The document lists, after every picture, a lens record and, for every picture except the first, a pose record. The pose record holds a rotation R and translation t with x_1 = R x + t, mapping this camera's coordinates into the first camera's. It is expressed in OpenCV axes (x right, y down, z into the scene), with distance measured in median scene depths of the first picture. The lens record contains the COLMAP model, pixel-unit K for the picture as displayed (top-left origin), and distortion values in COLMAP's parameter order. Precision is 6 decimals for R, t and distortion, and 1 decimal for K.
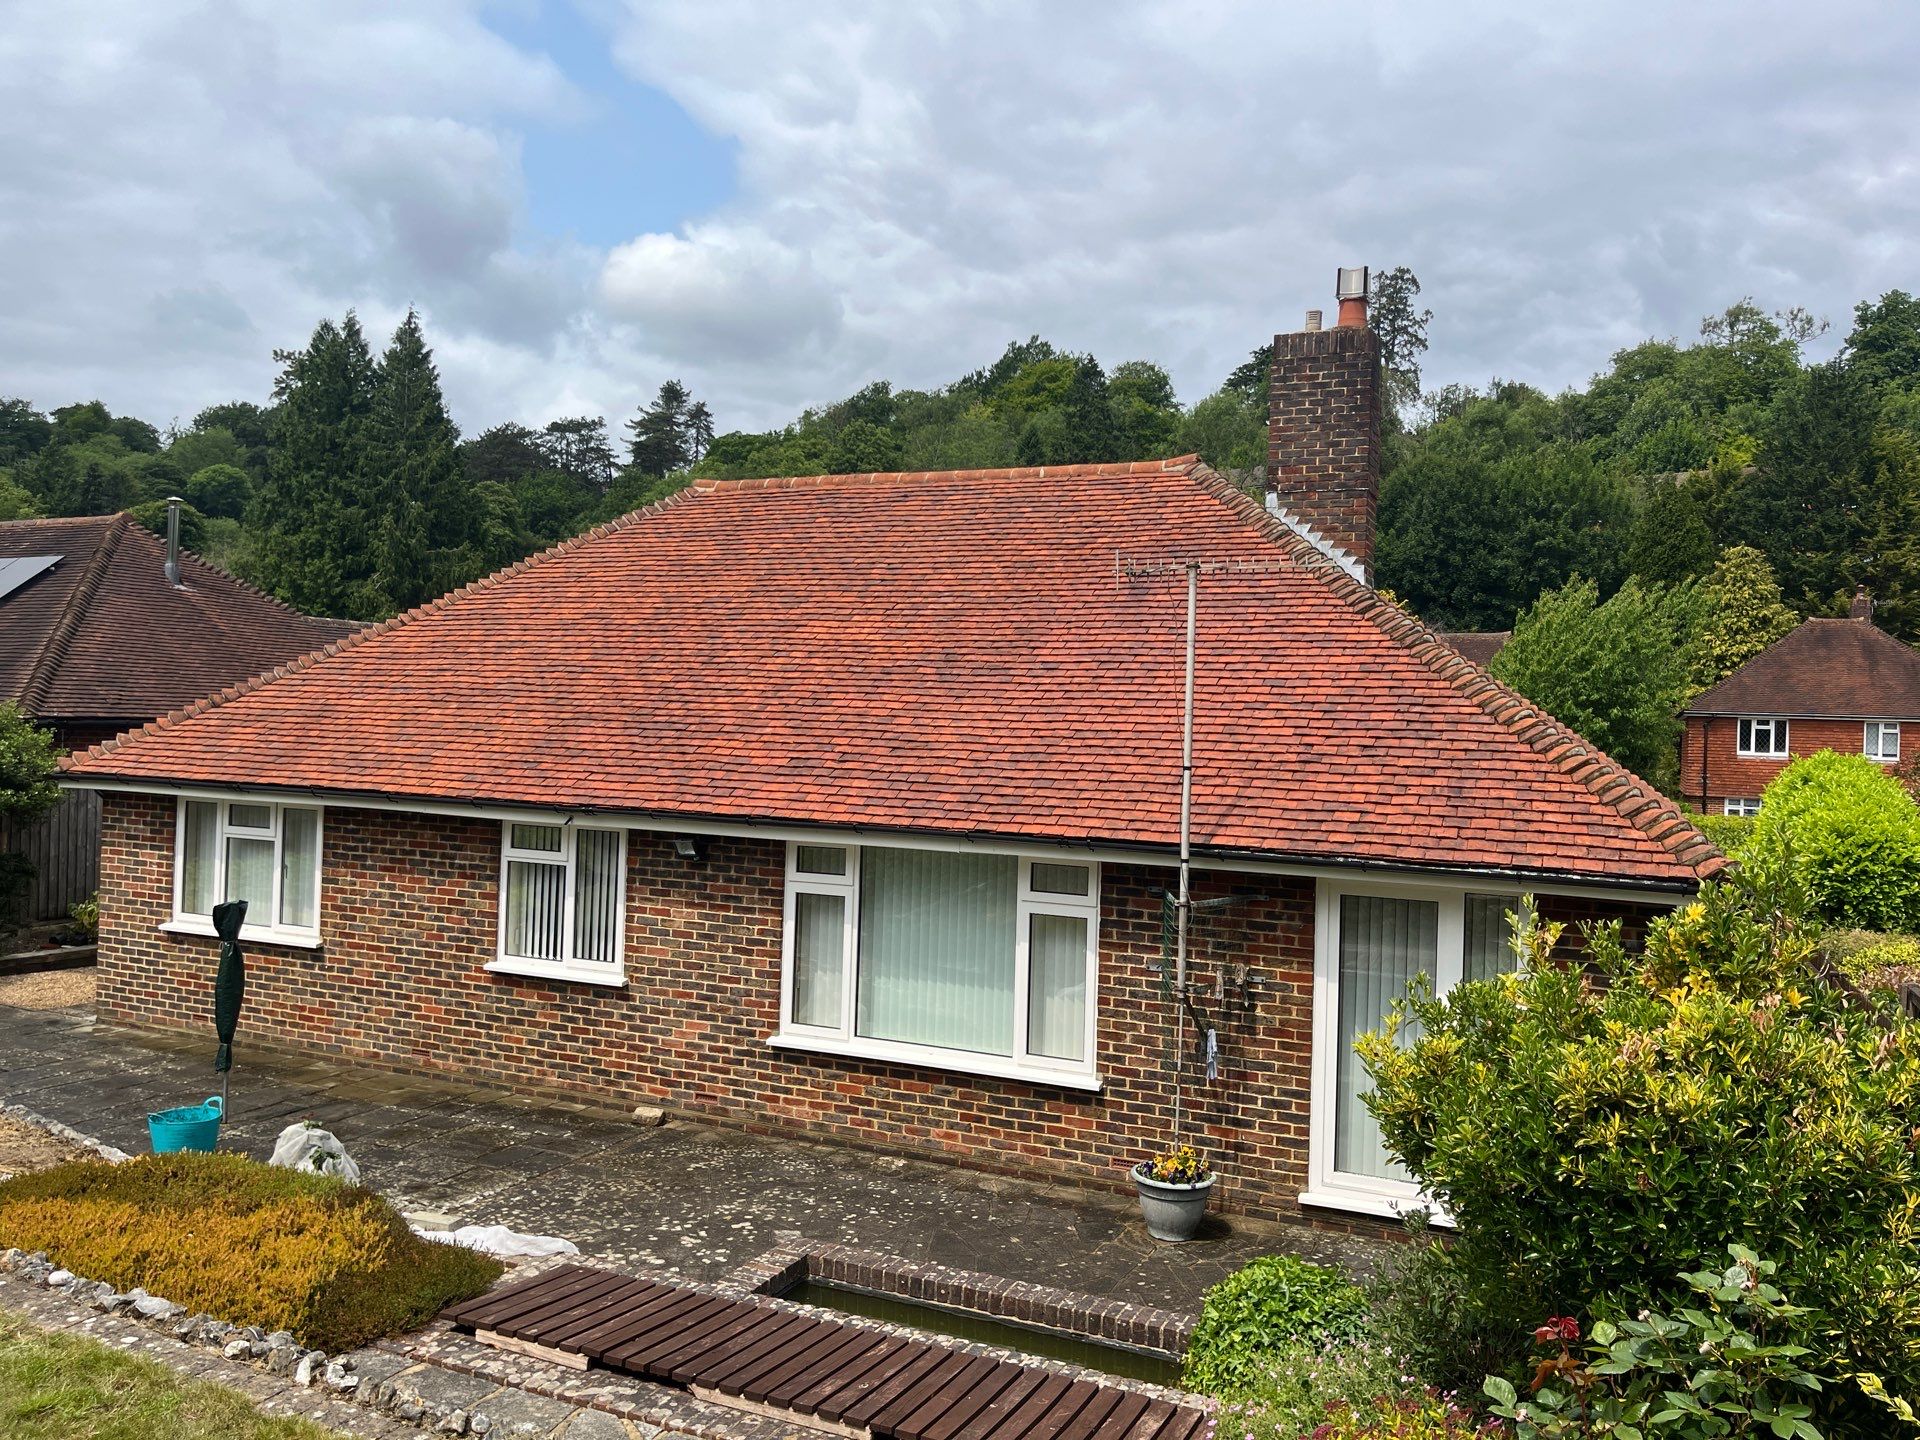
lens RADIAL K [[1451.6, 0, 970.9], [0, 1451.6, 712.2], [0, 0, 1]] dist [0.046521, -0.052889]
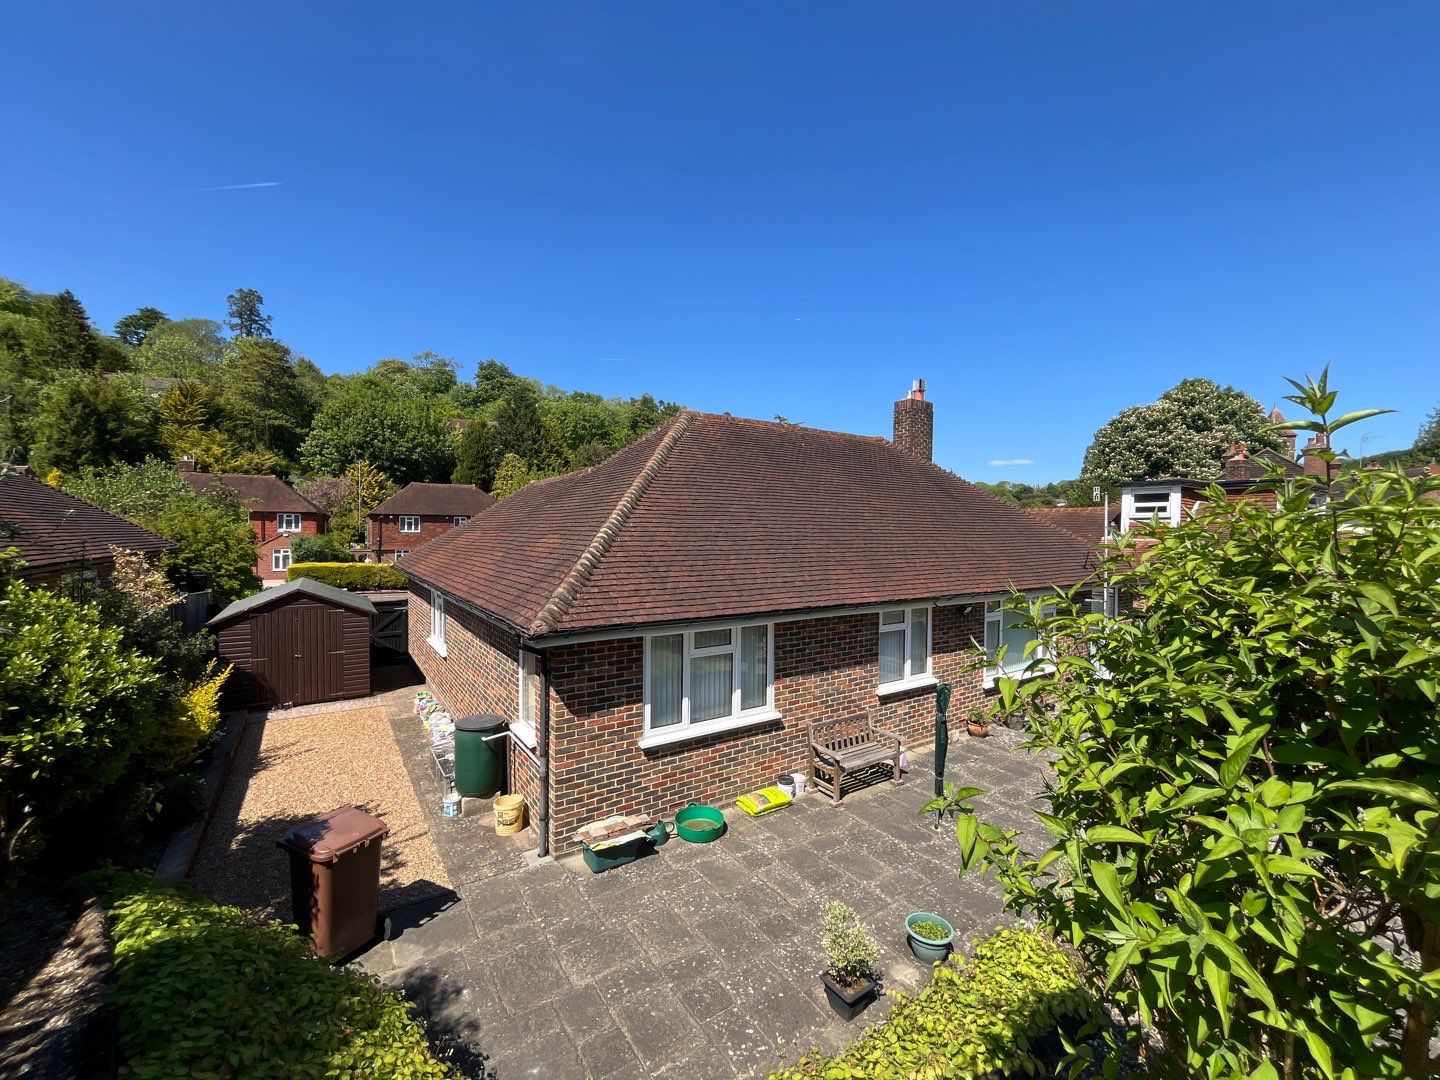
lens RADIAL K [[584.6, 0, 720.0], [0, 584.6, 540.0], [0, 0, 1]] dist [-0.002114, -0.000078]
pose [[0.521219, -0.040963, 0.852440, -1.099213], [0.001982, 0.998903, 0.046790, -0.049355], [-0.853421, -0.022698, 0.520728, 0.851434]]
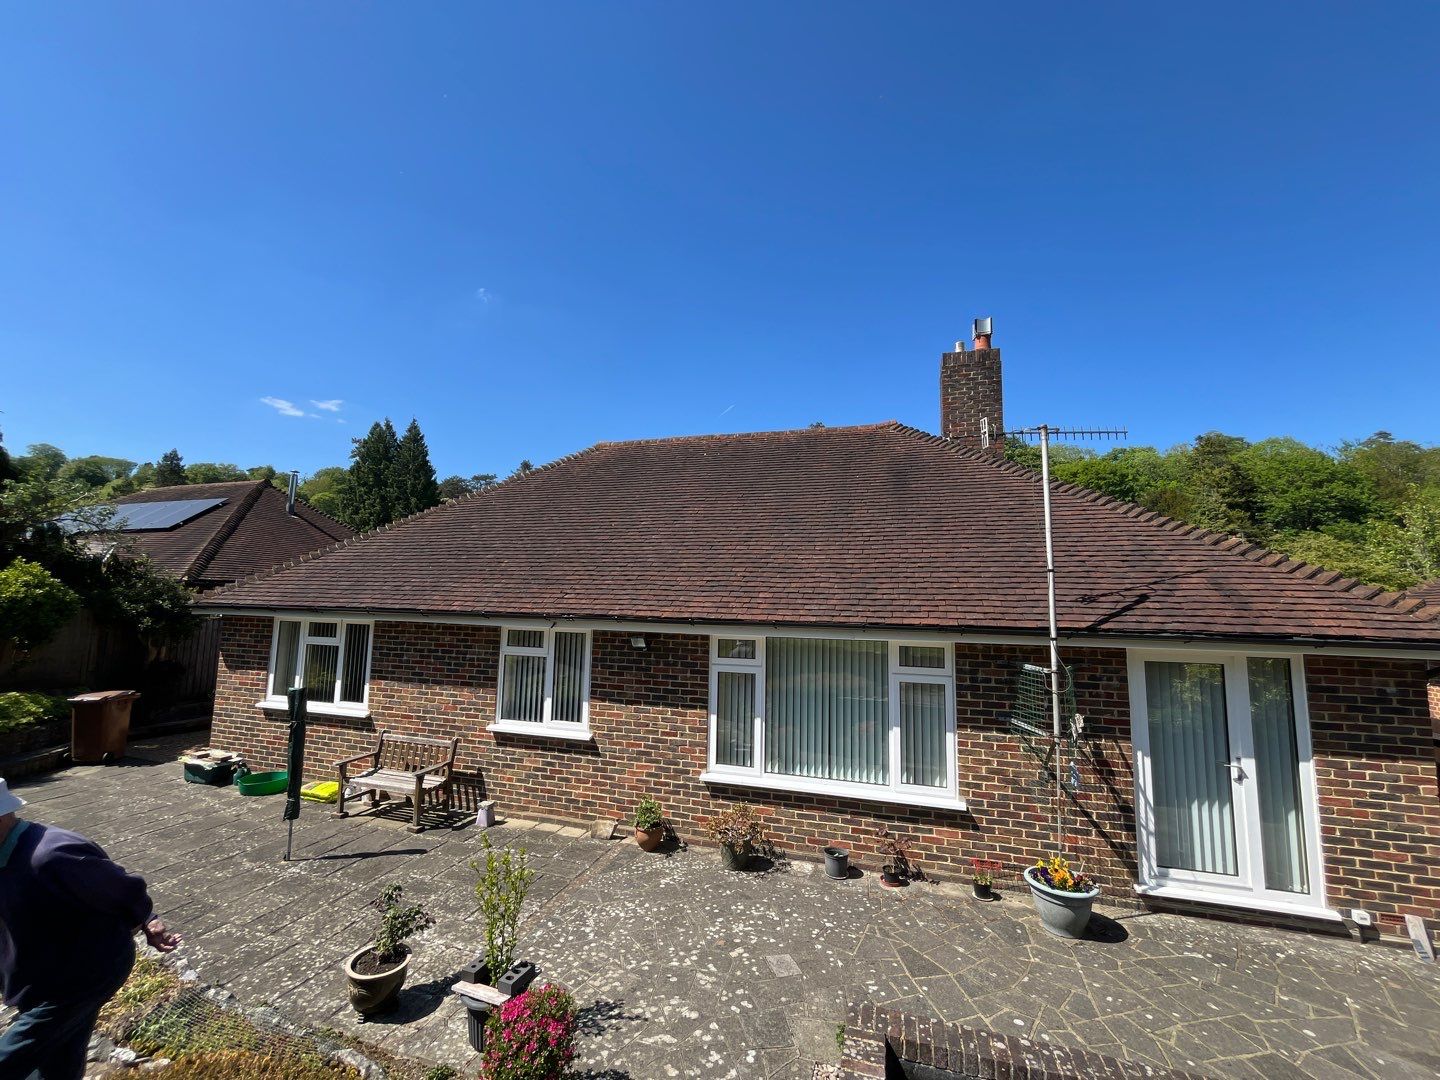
lens RADIAL K [[584.6, 0, 720.0], [0, 584.6, 540.0], [0, 0, 1]] dist [-0.002114, -0.000078]
pose [[0.992057, 0.002335, 0.125771, -0.186234], [0.010024, 0.995181, -0.097541, 0.048709], [-0.125393, 0.098027, 0.987252, 0.396314]]
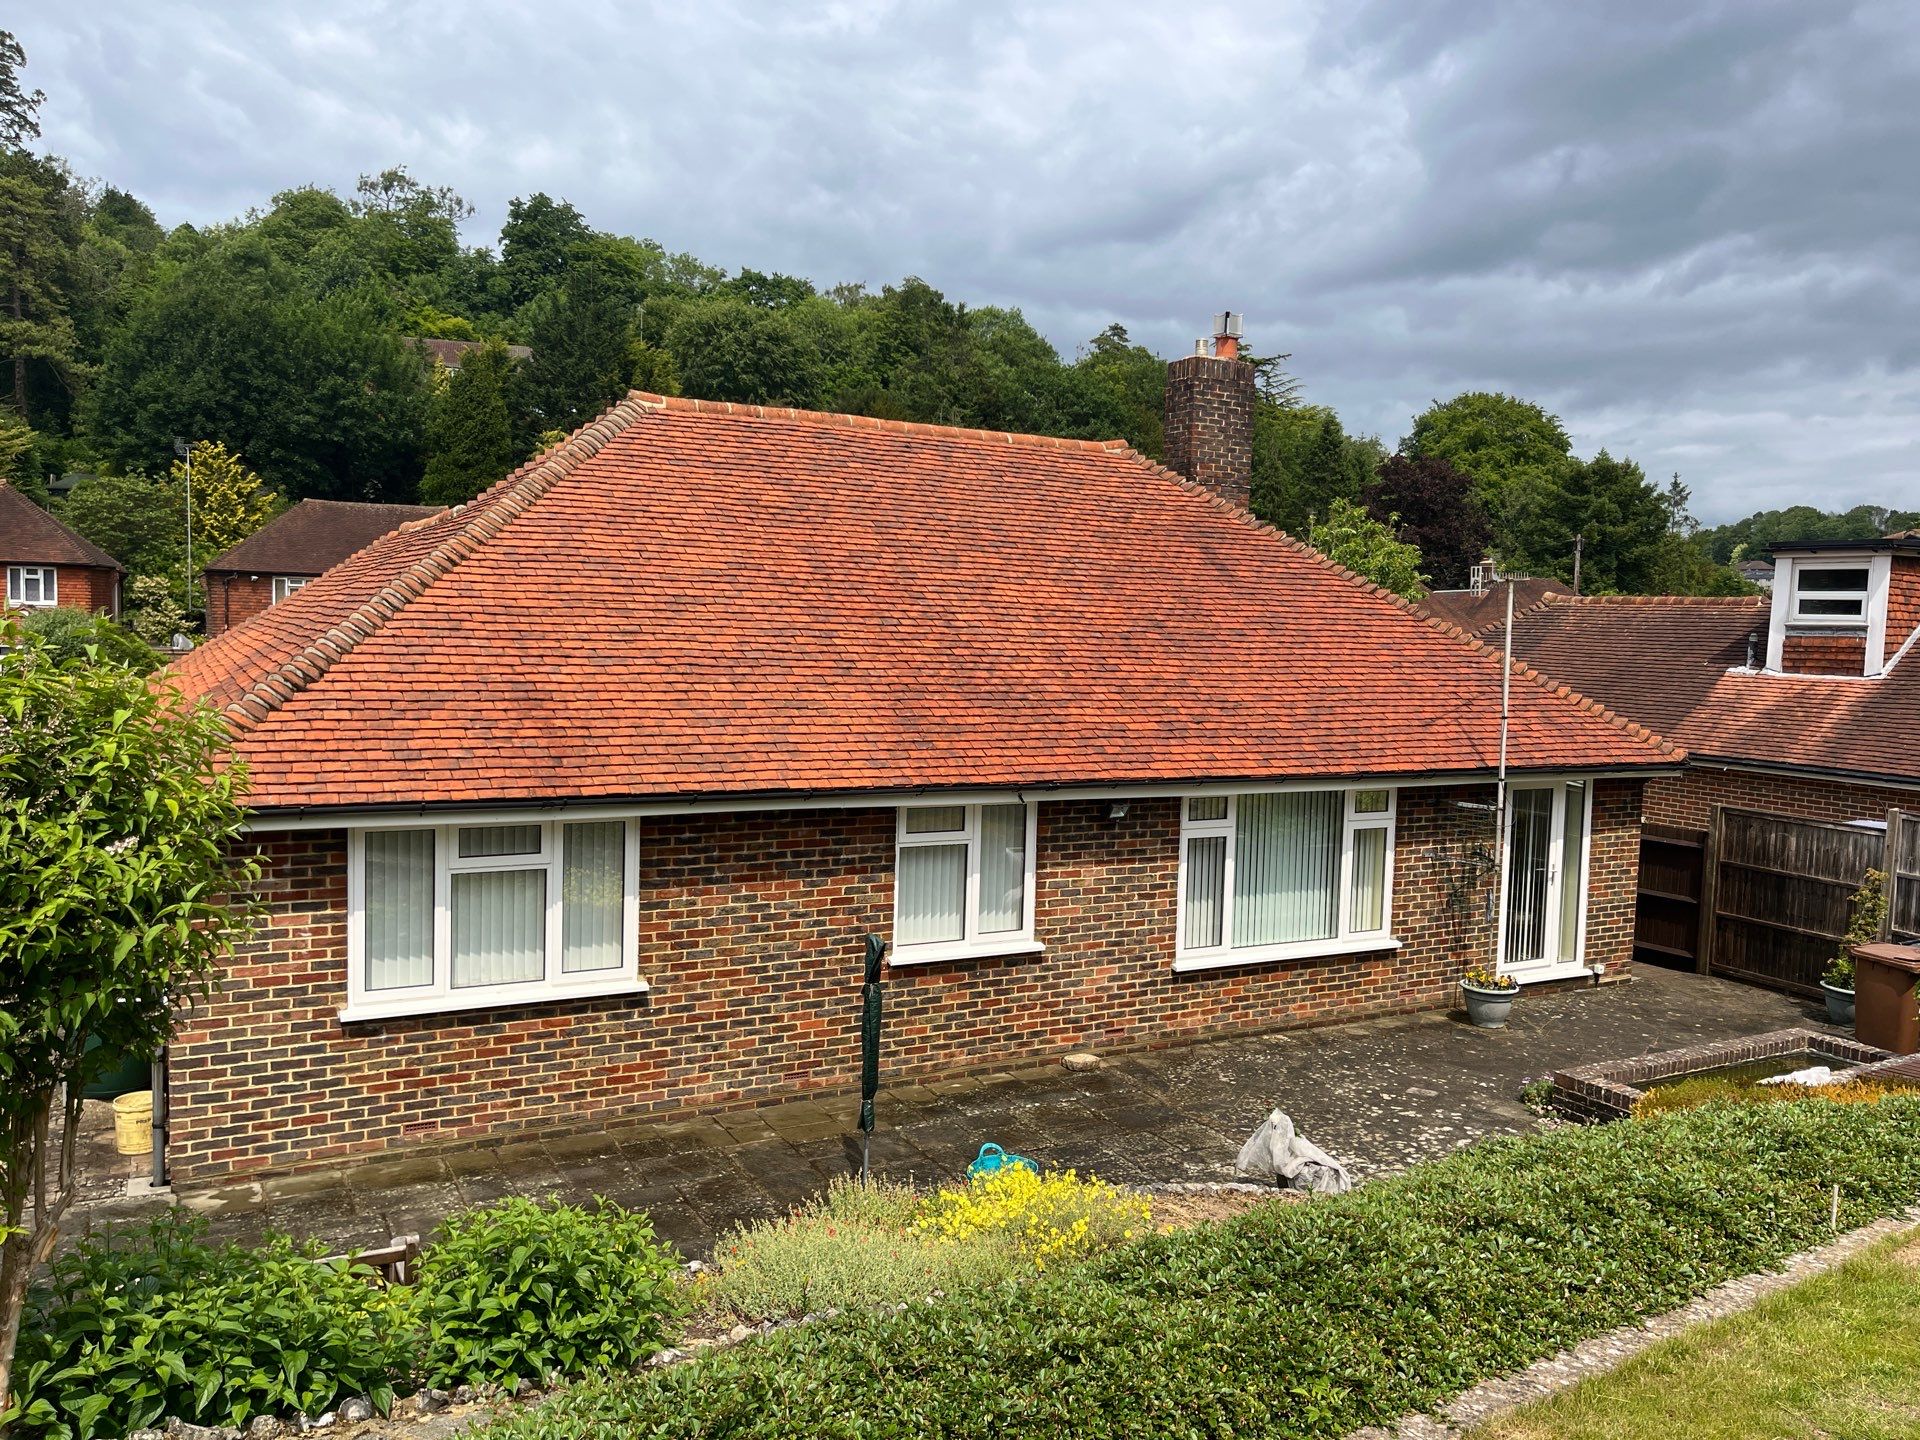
lens RADIAL K [[1444.3, 0, 985.4], [0, 1444.3, 718.5], [0, 0, 1]] dist [0.079533, -0.108681]
pose [[0.598043, -0.069503, 0.798445, -1.093498], [-0.017640, 0.994850, 0.099812, -0.080127], [-0.801270, -0.073777, 0.593737, 0.438107]]
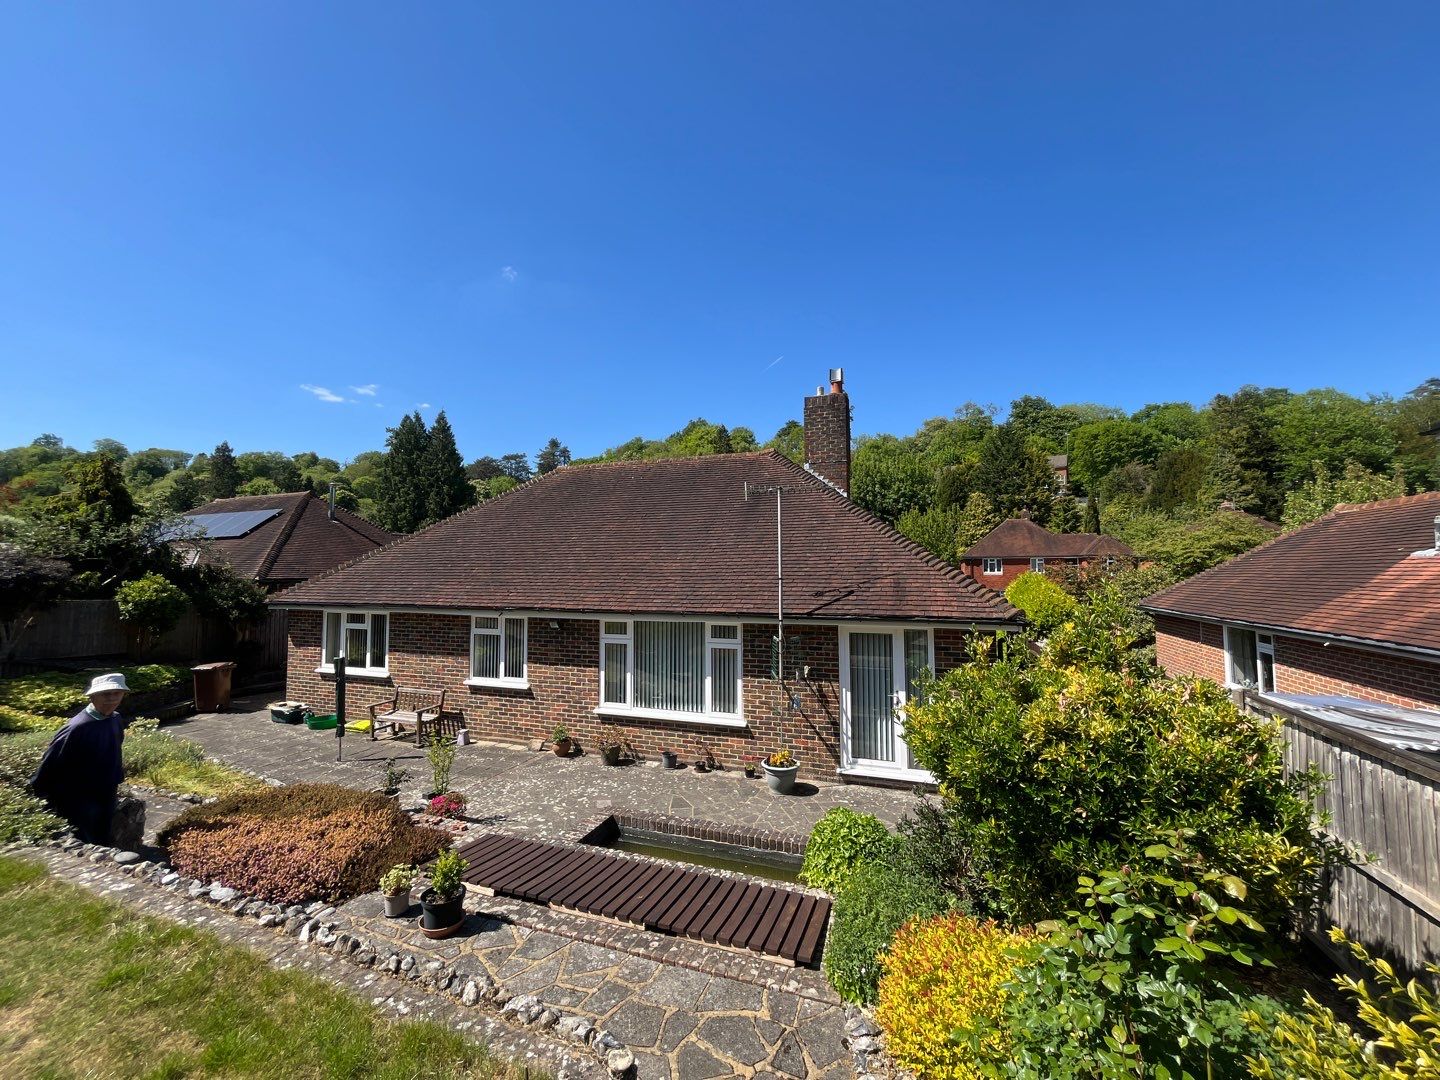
lens RADIAL K [[584.6, 0, 720.0], [0, 584.6, 540.0], [0, 0, 1]] dist [-0.002114, -0.000078]
pose [[0.996997, -0.030405, 0.071223, -0.004244], [0.033815, 0.998314, -0.047172, 0.014966], [-0.069669, 0.049439, 0.996344, 0.089624]]
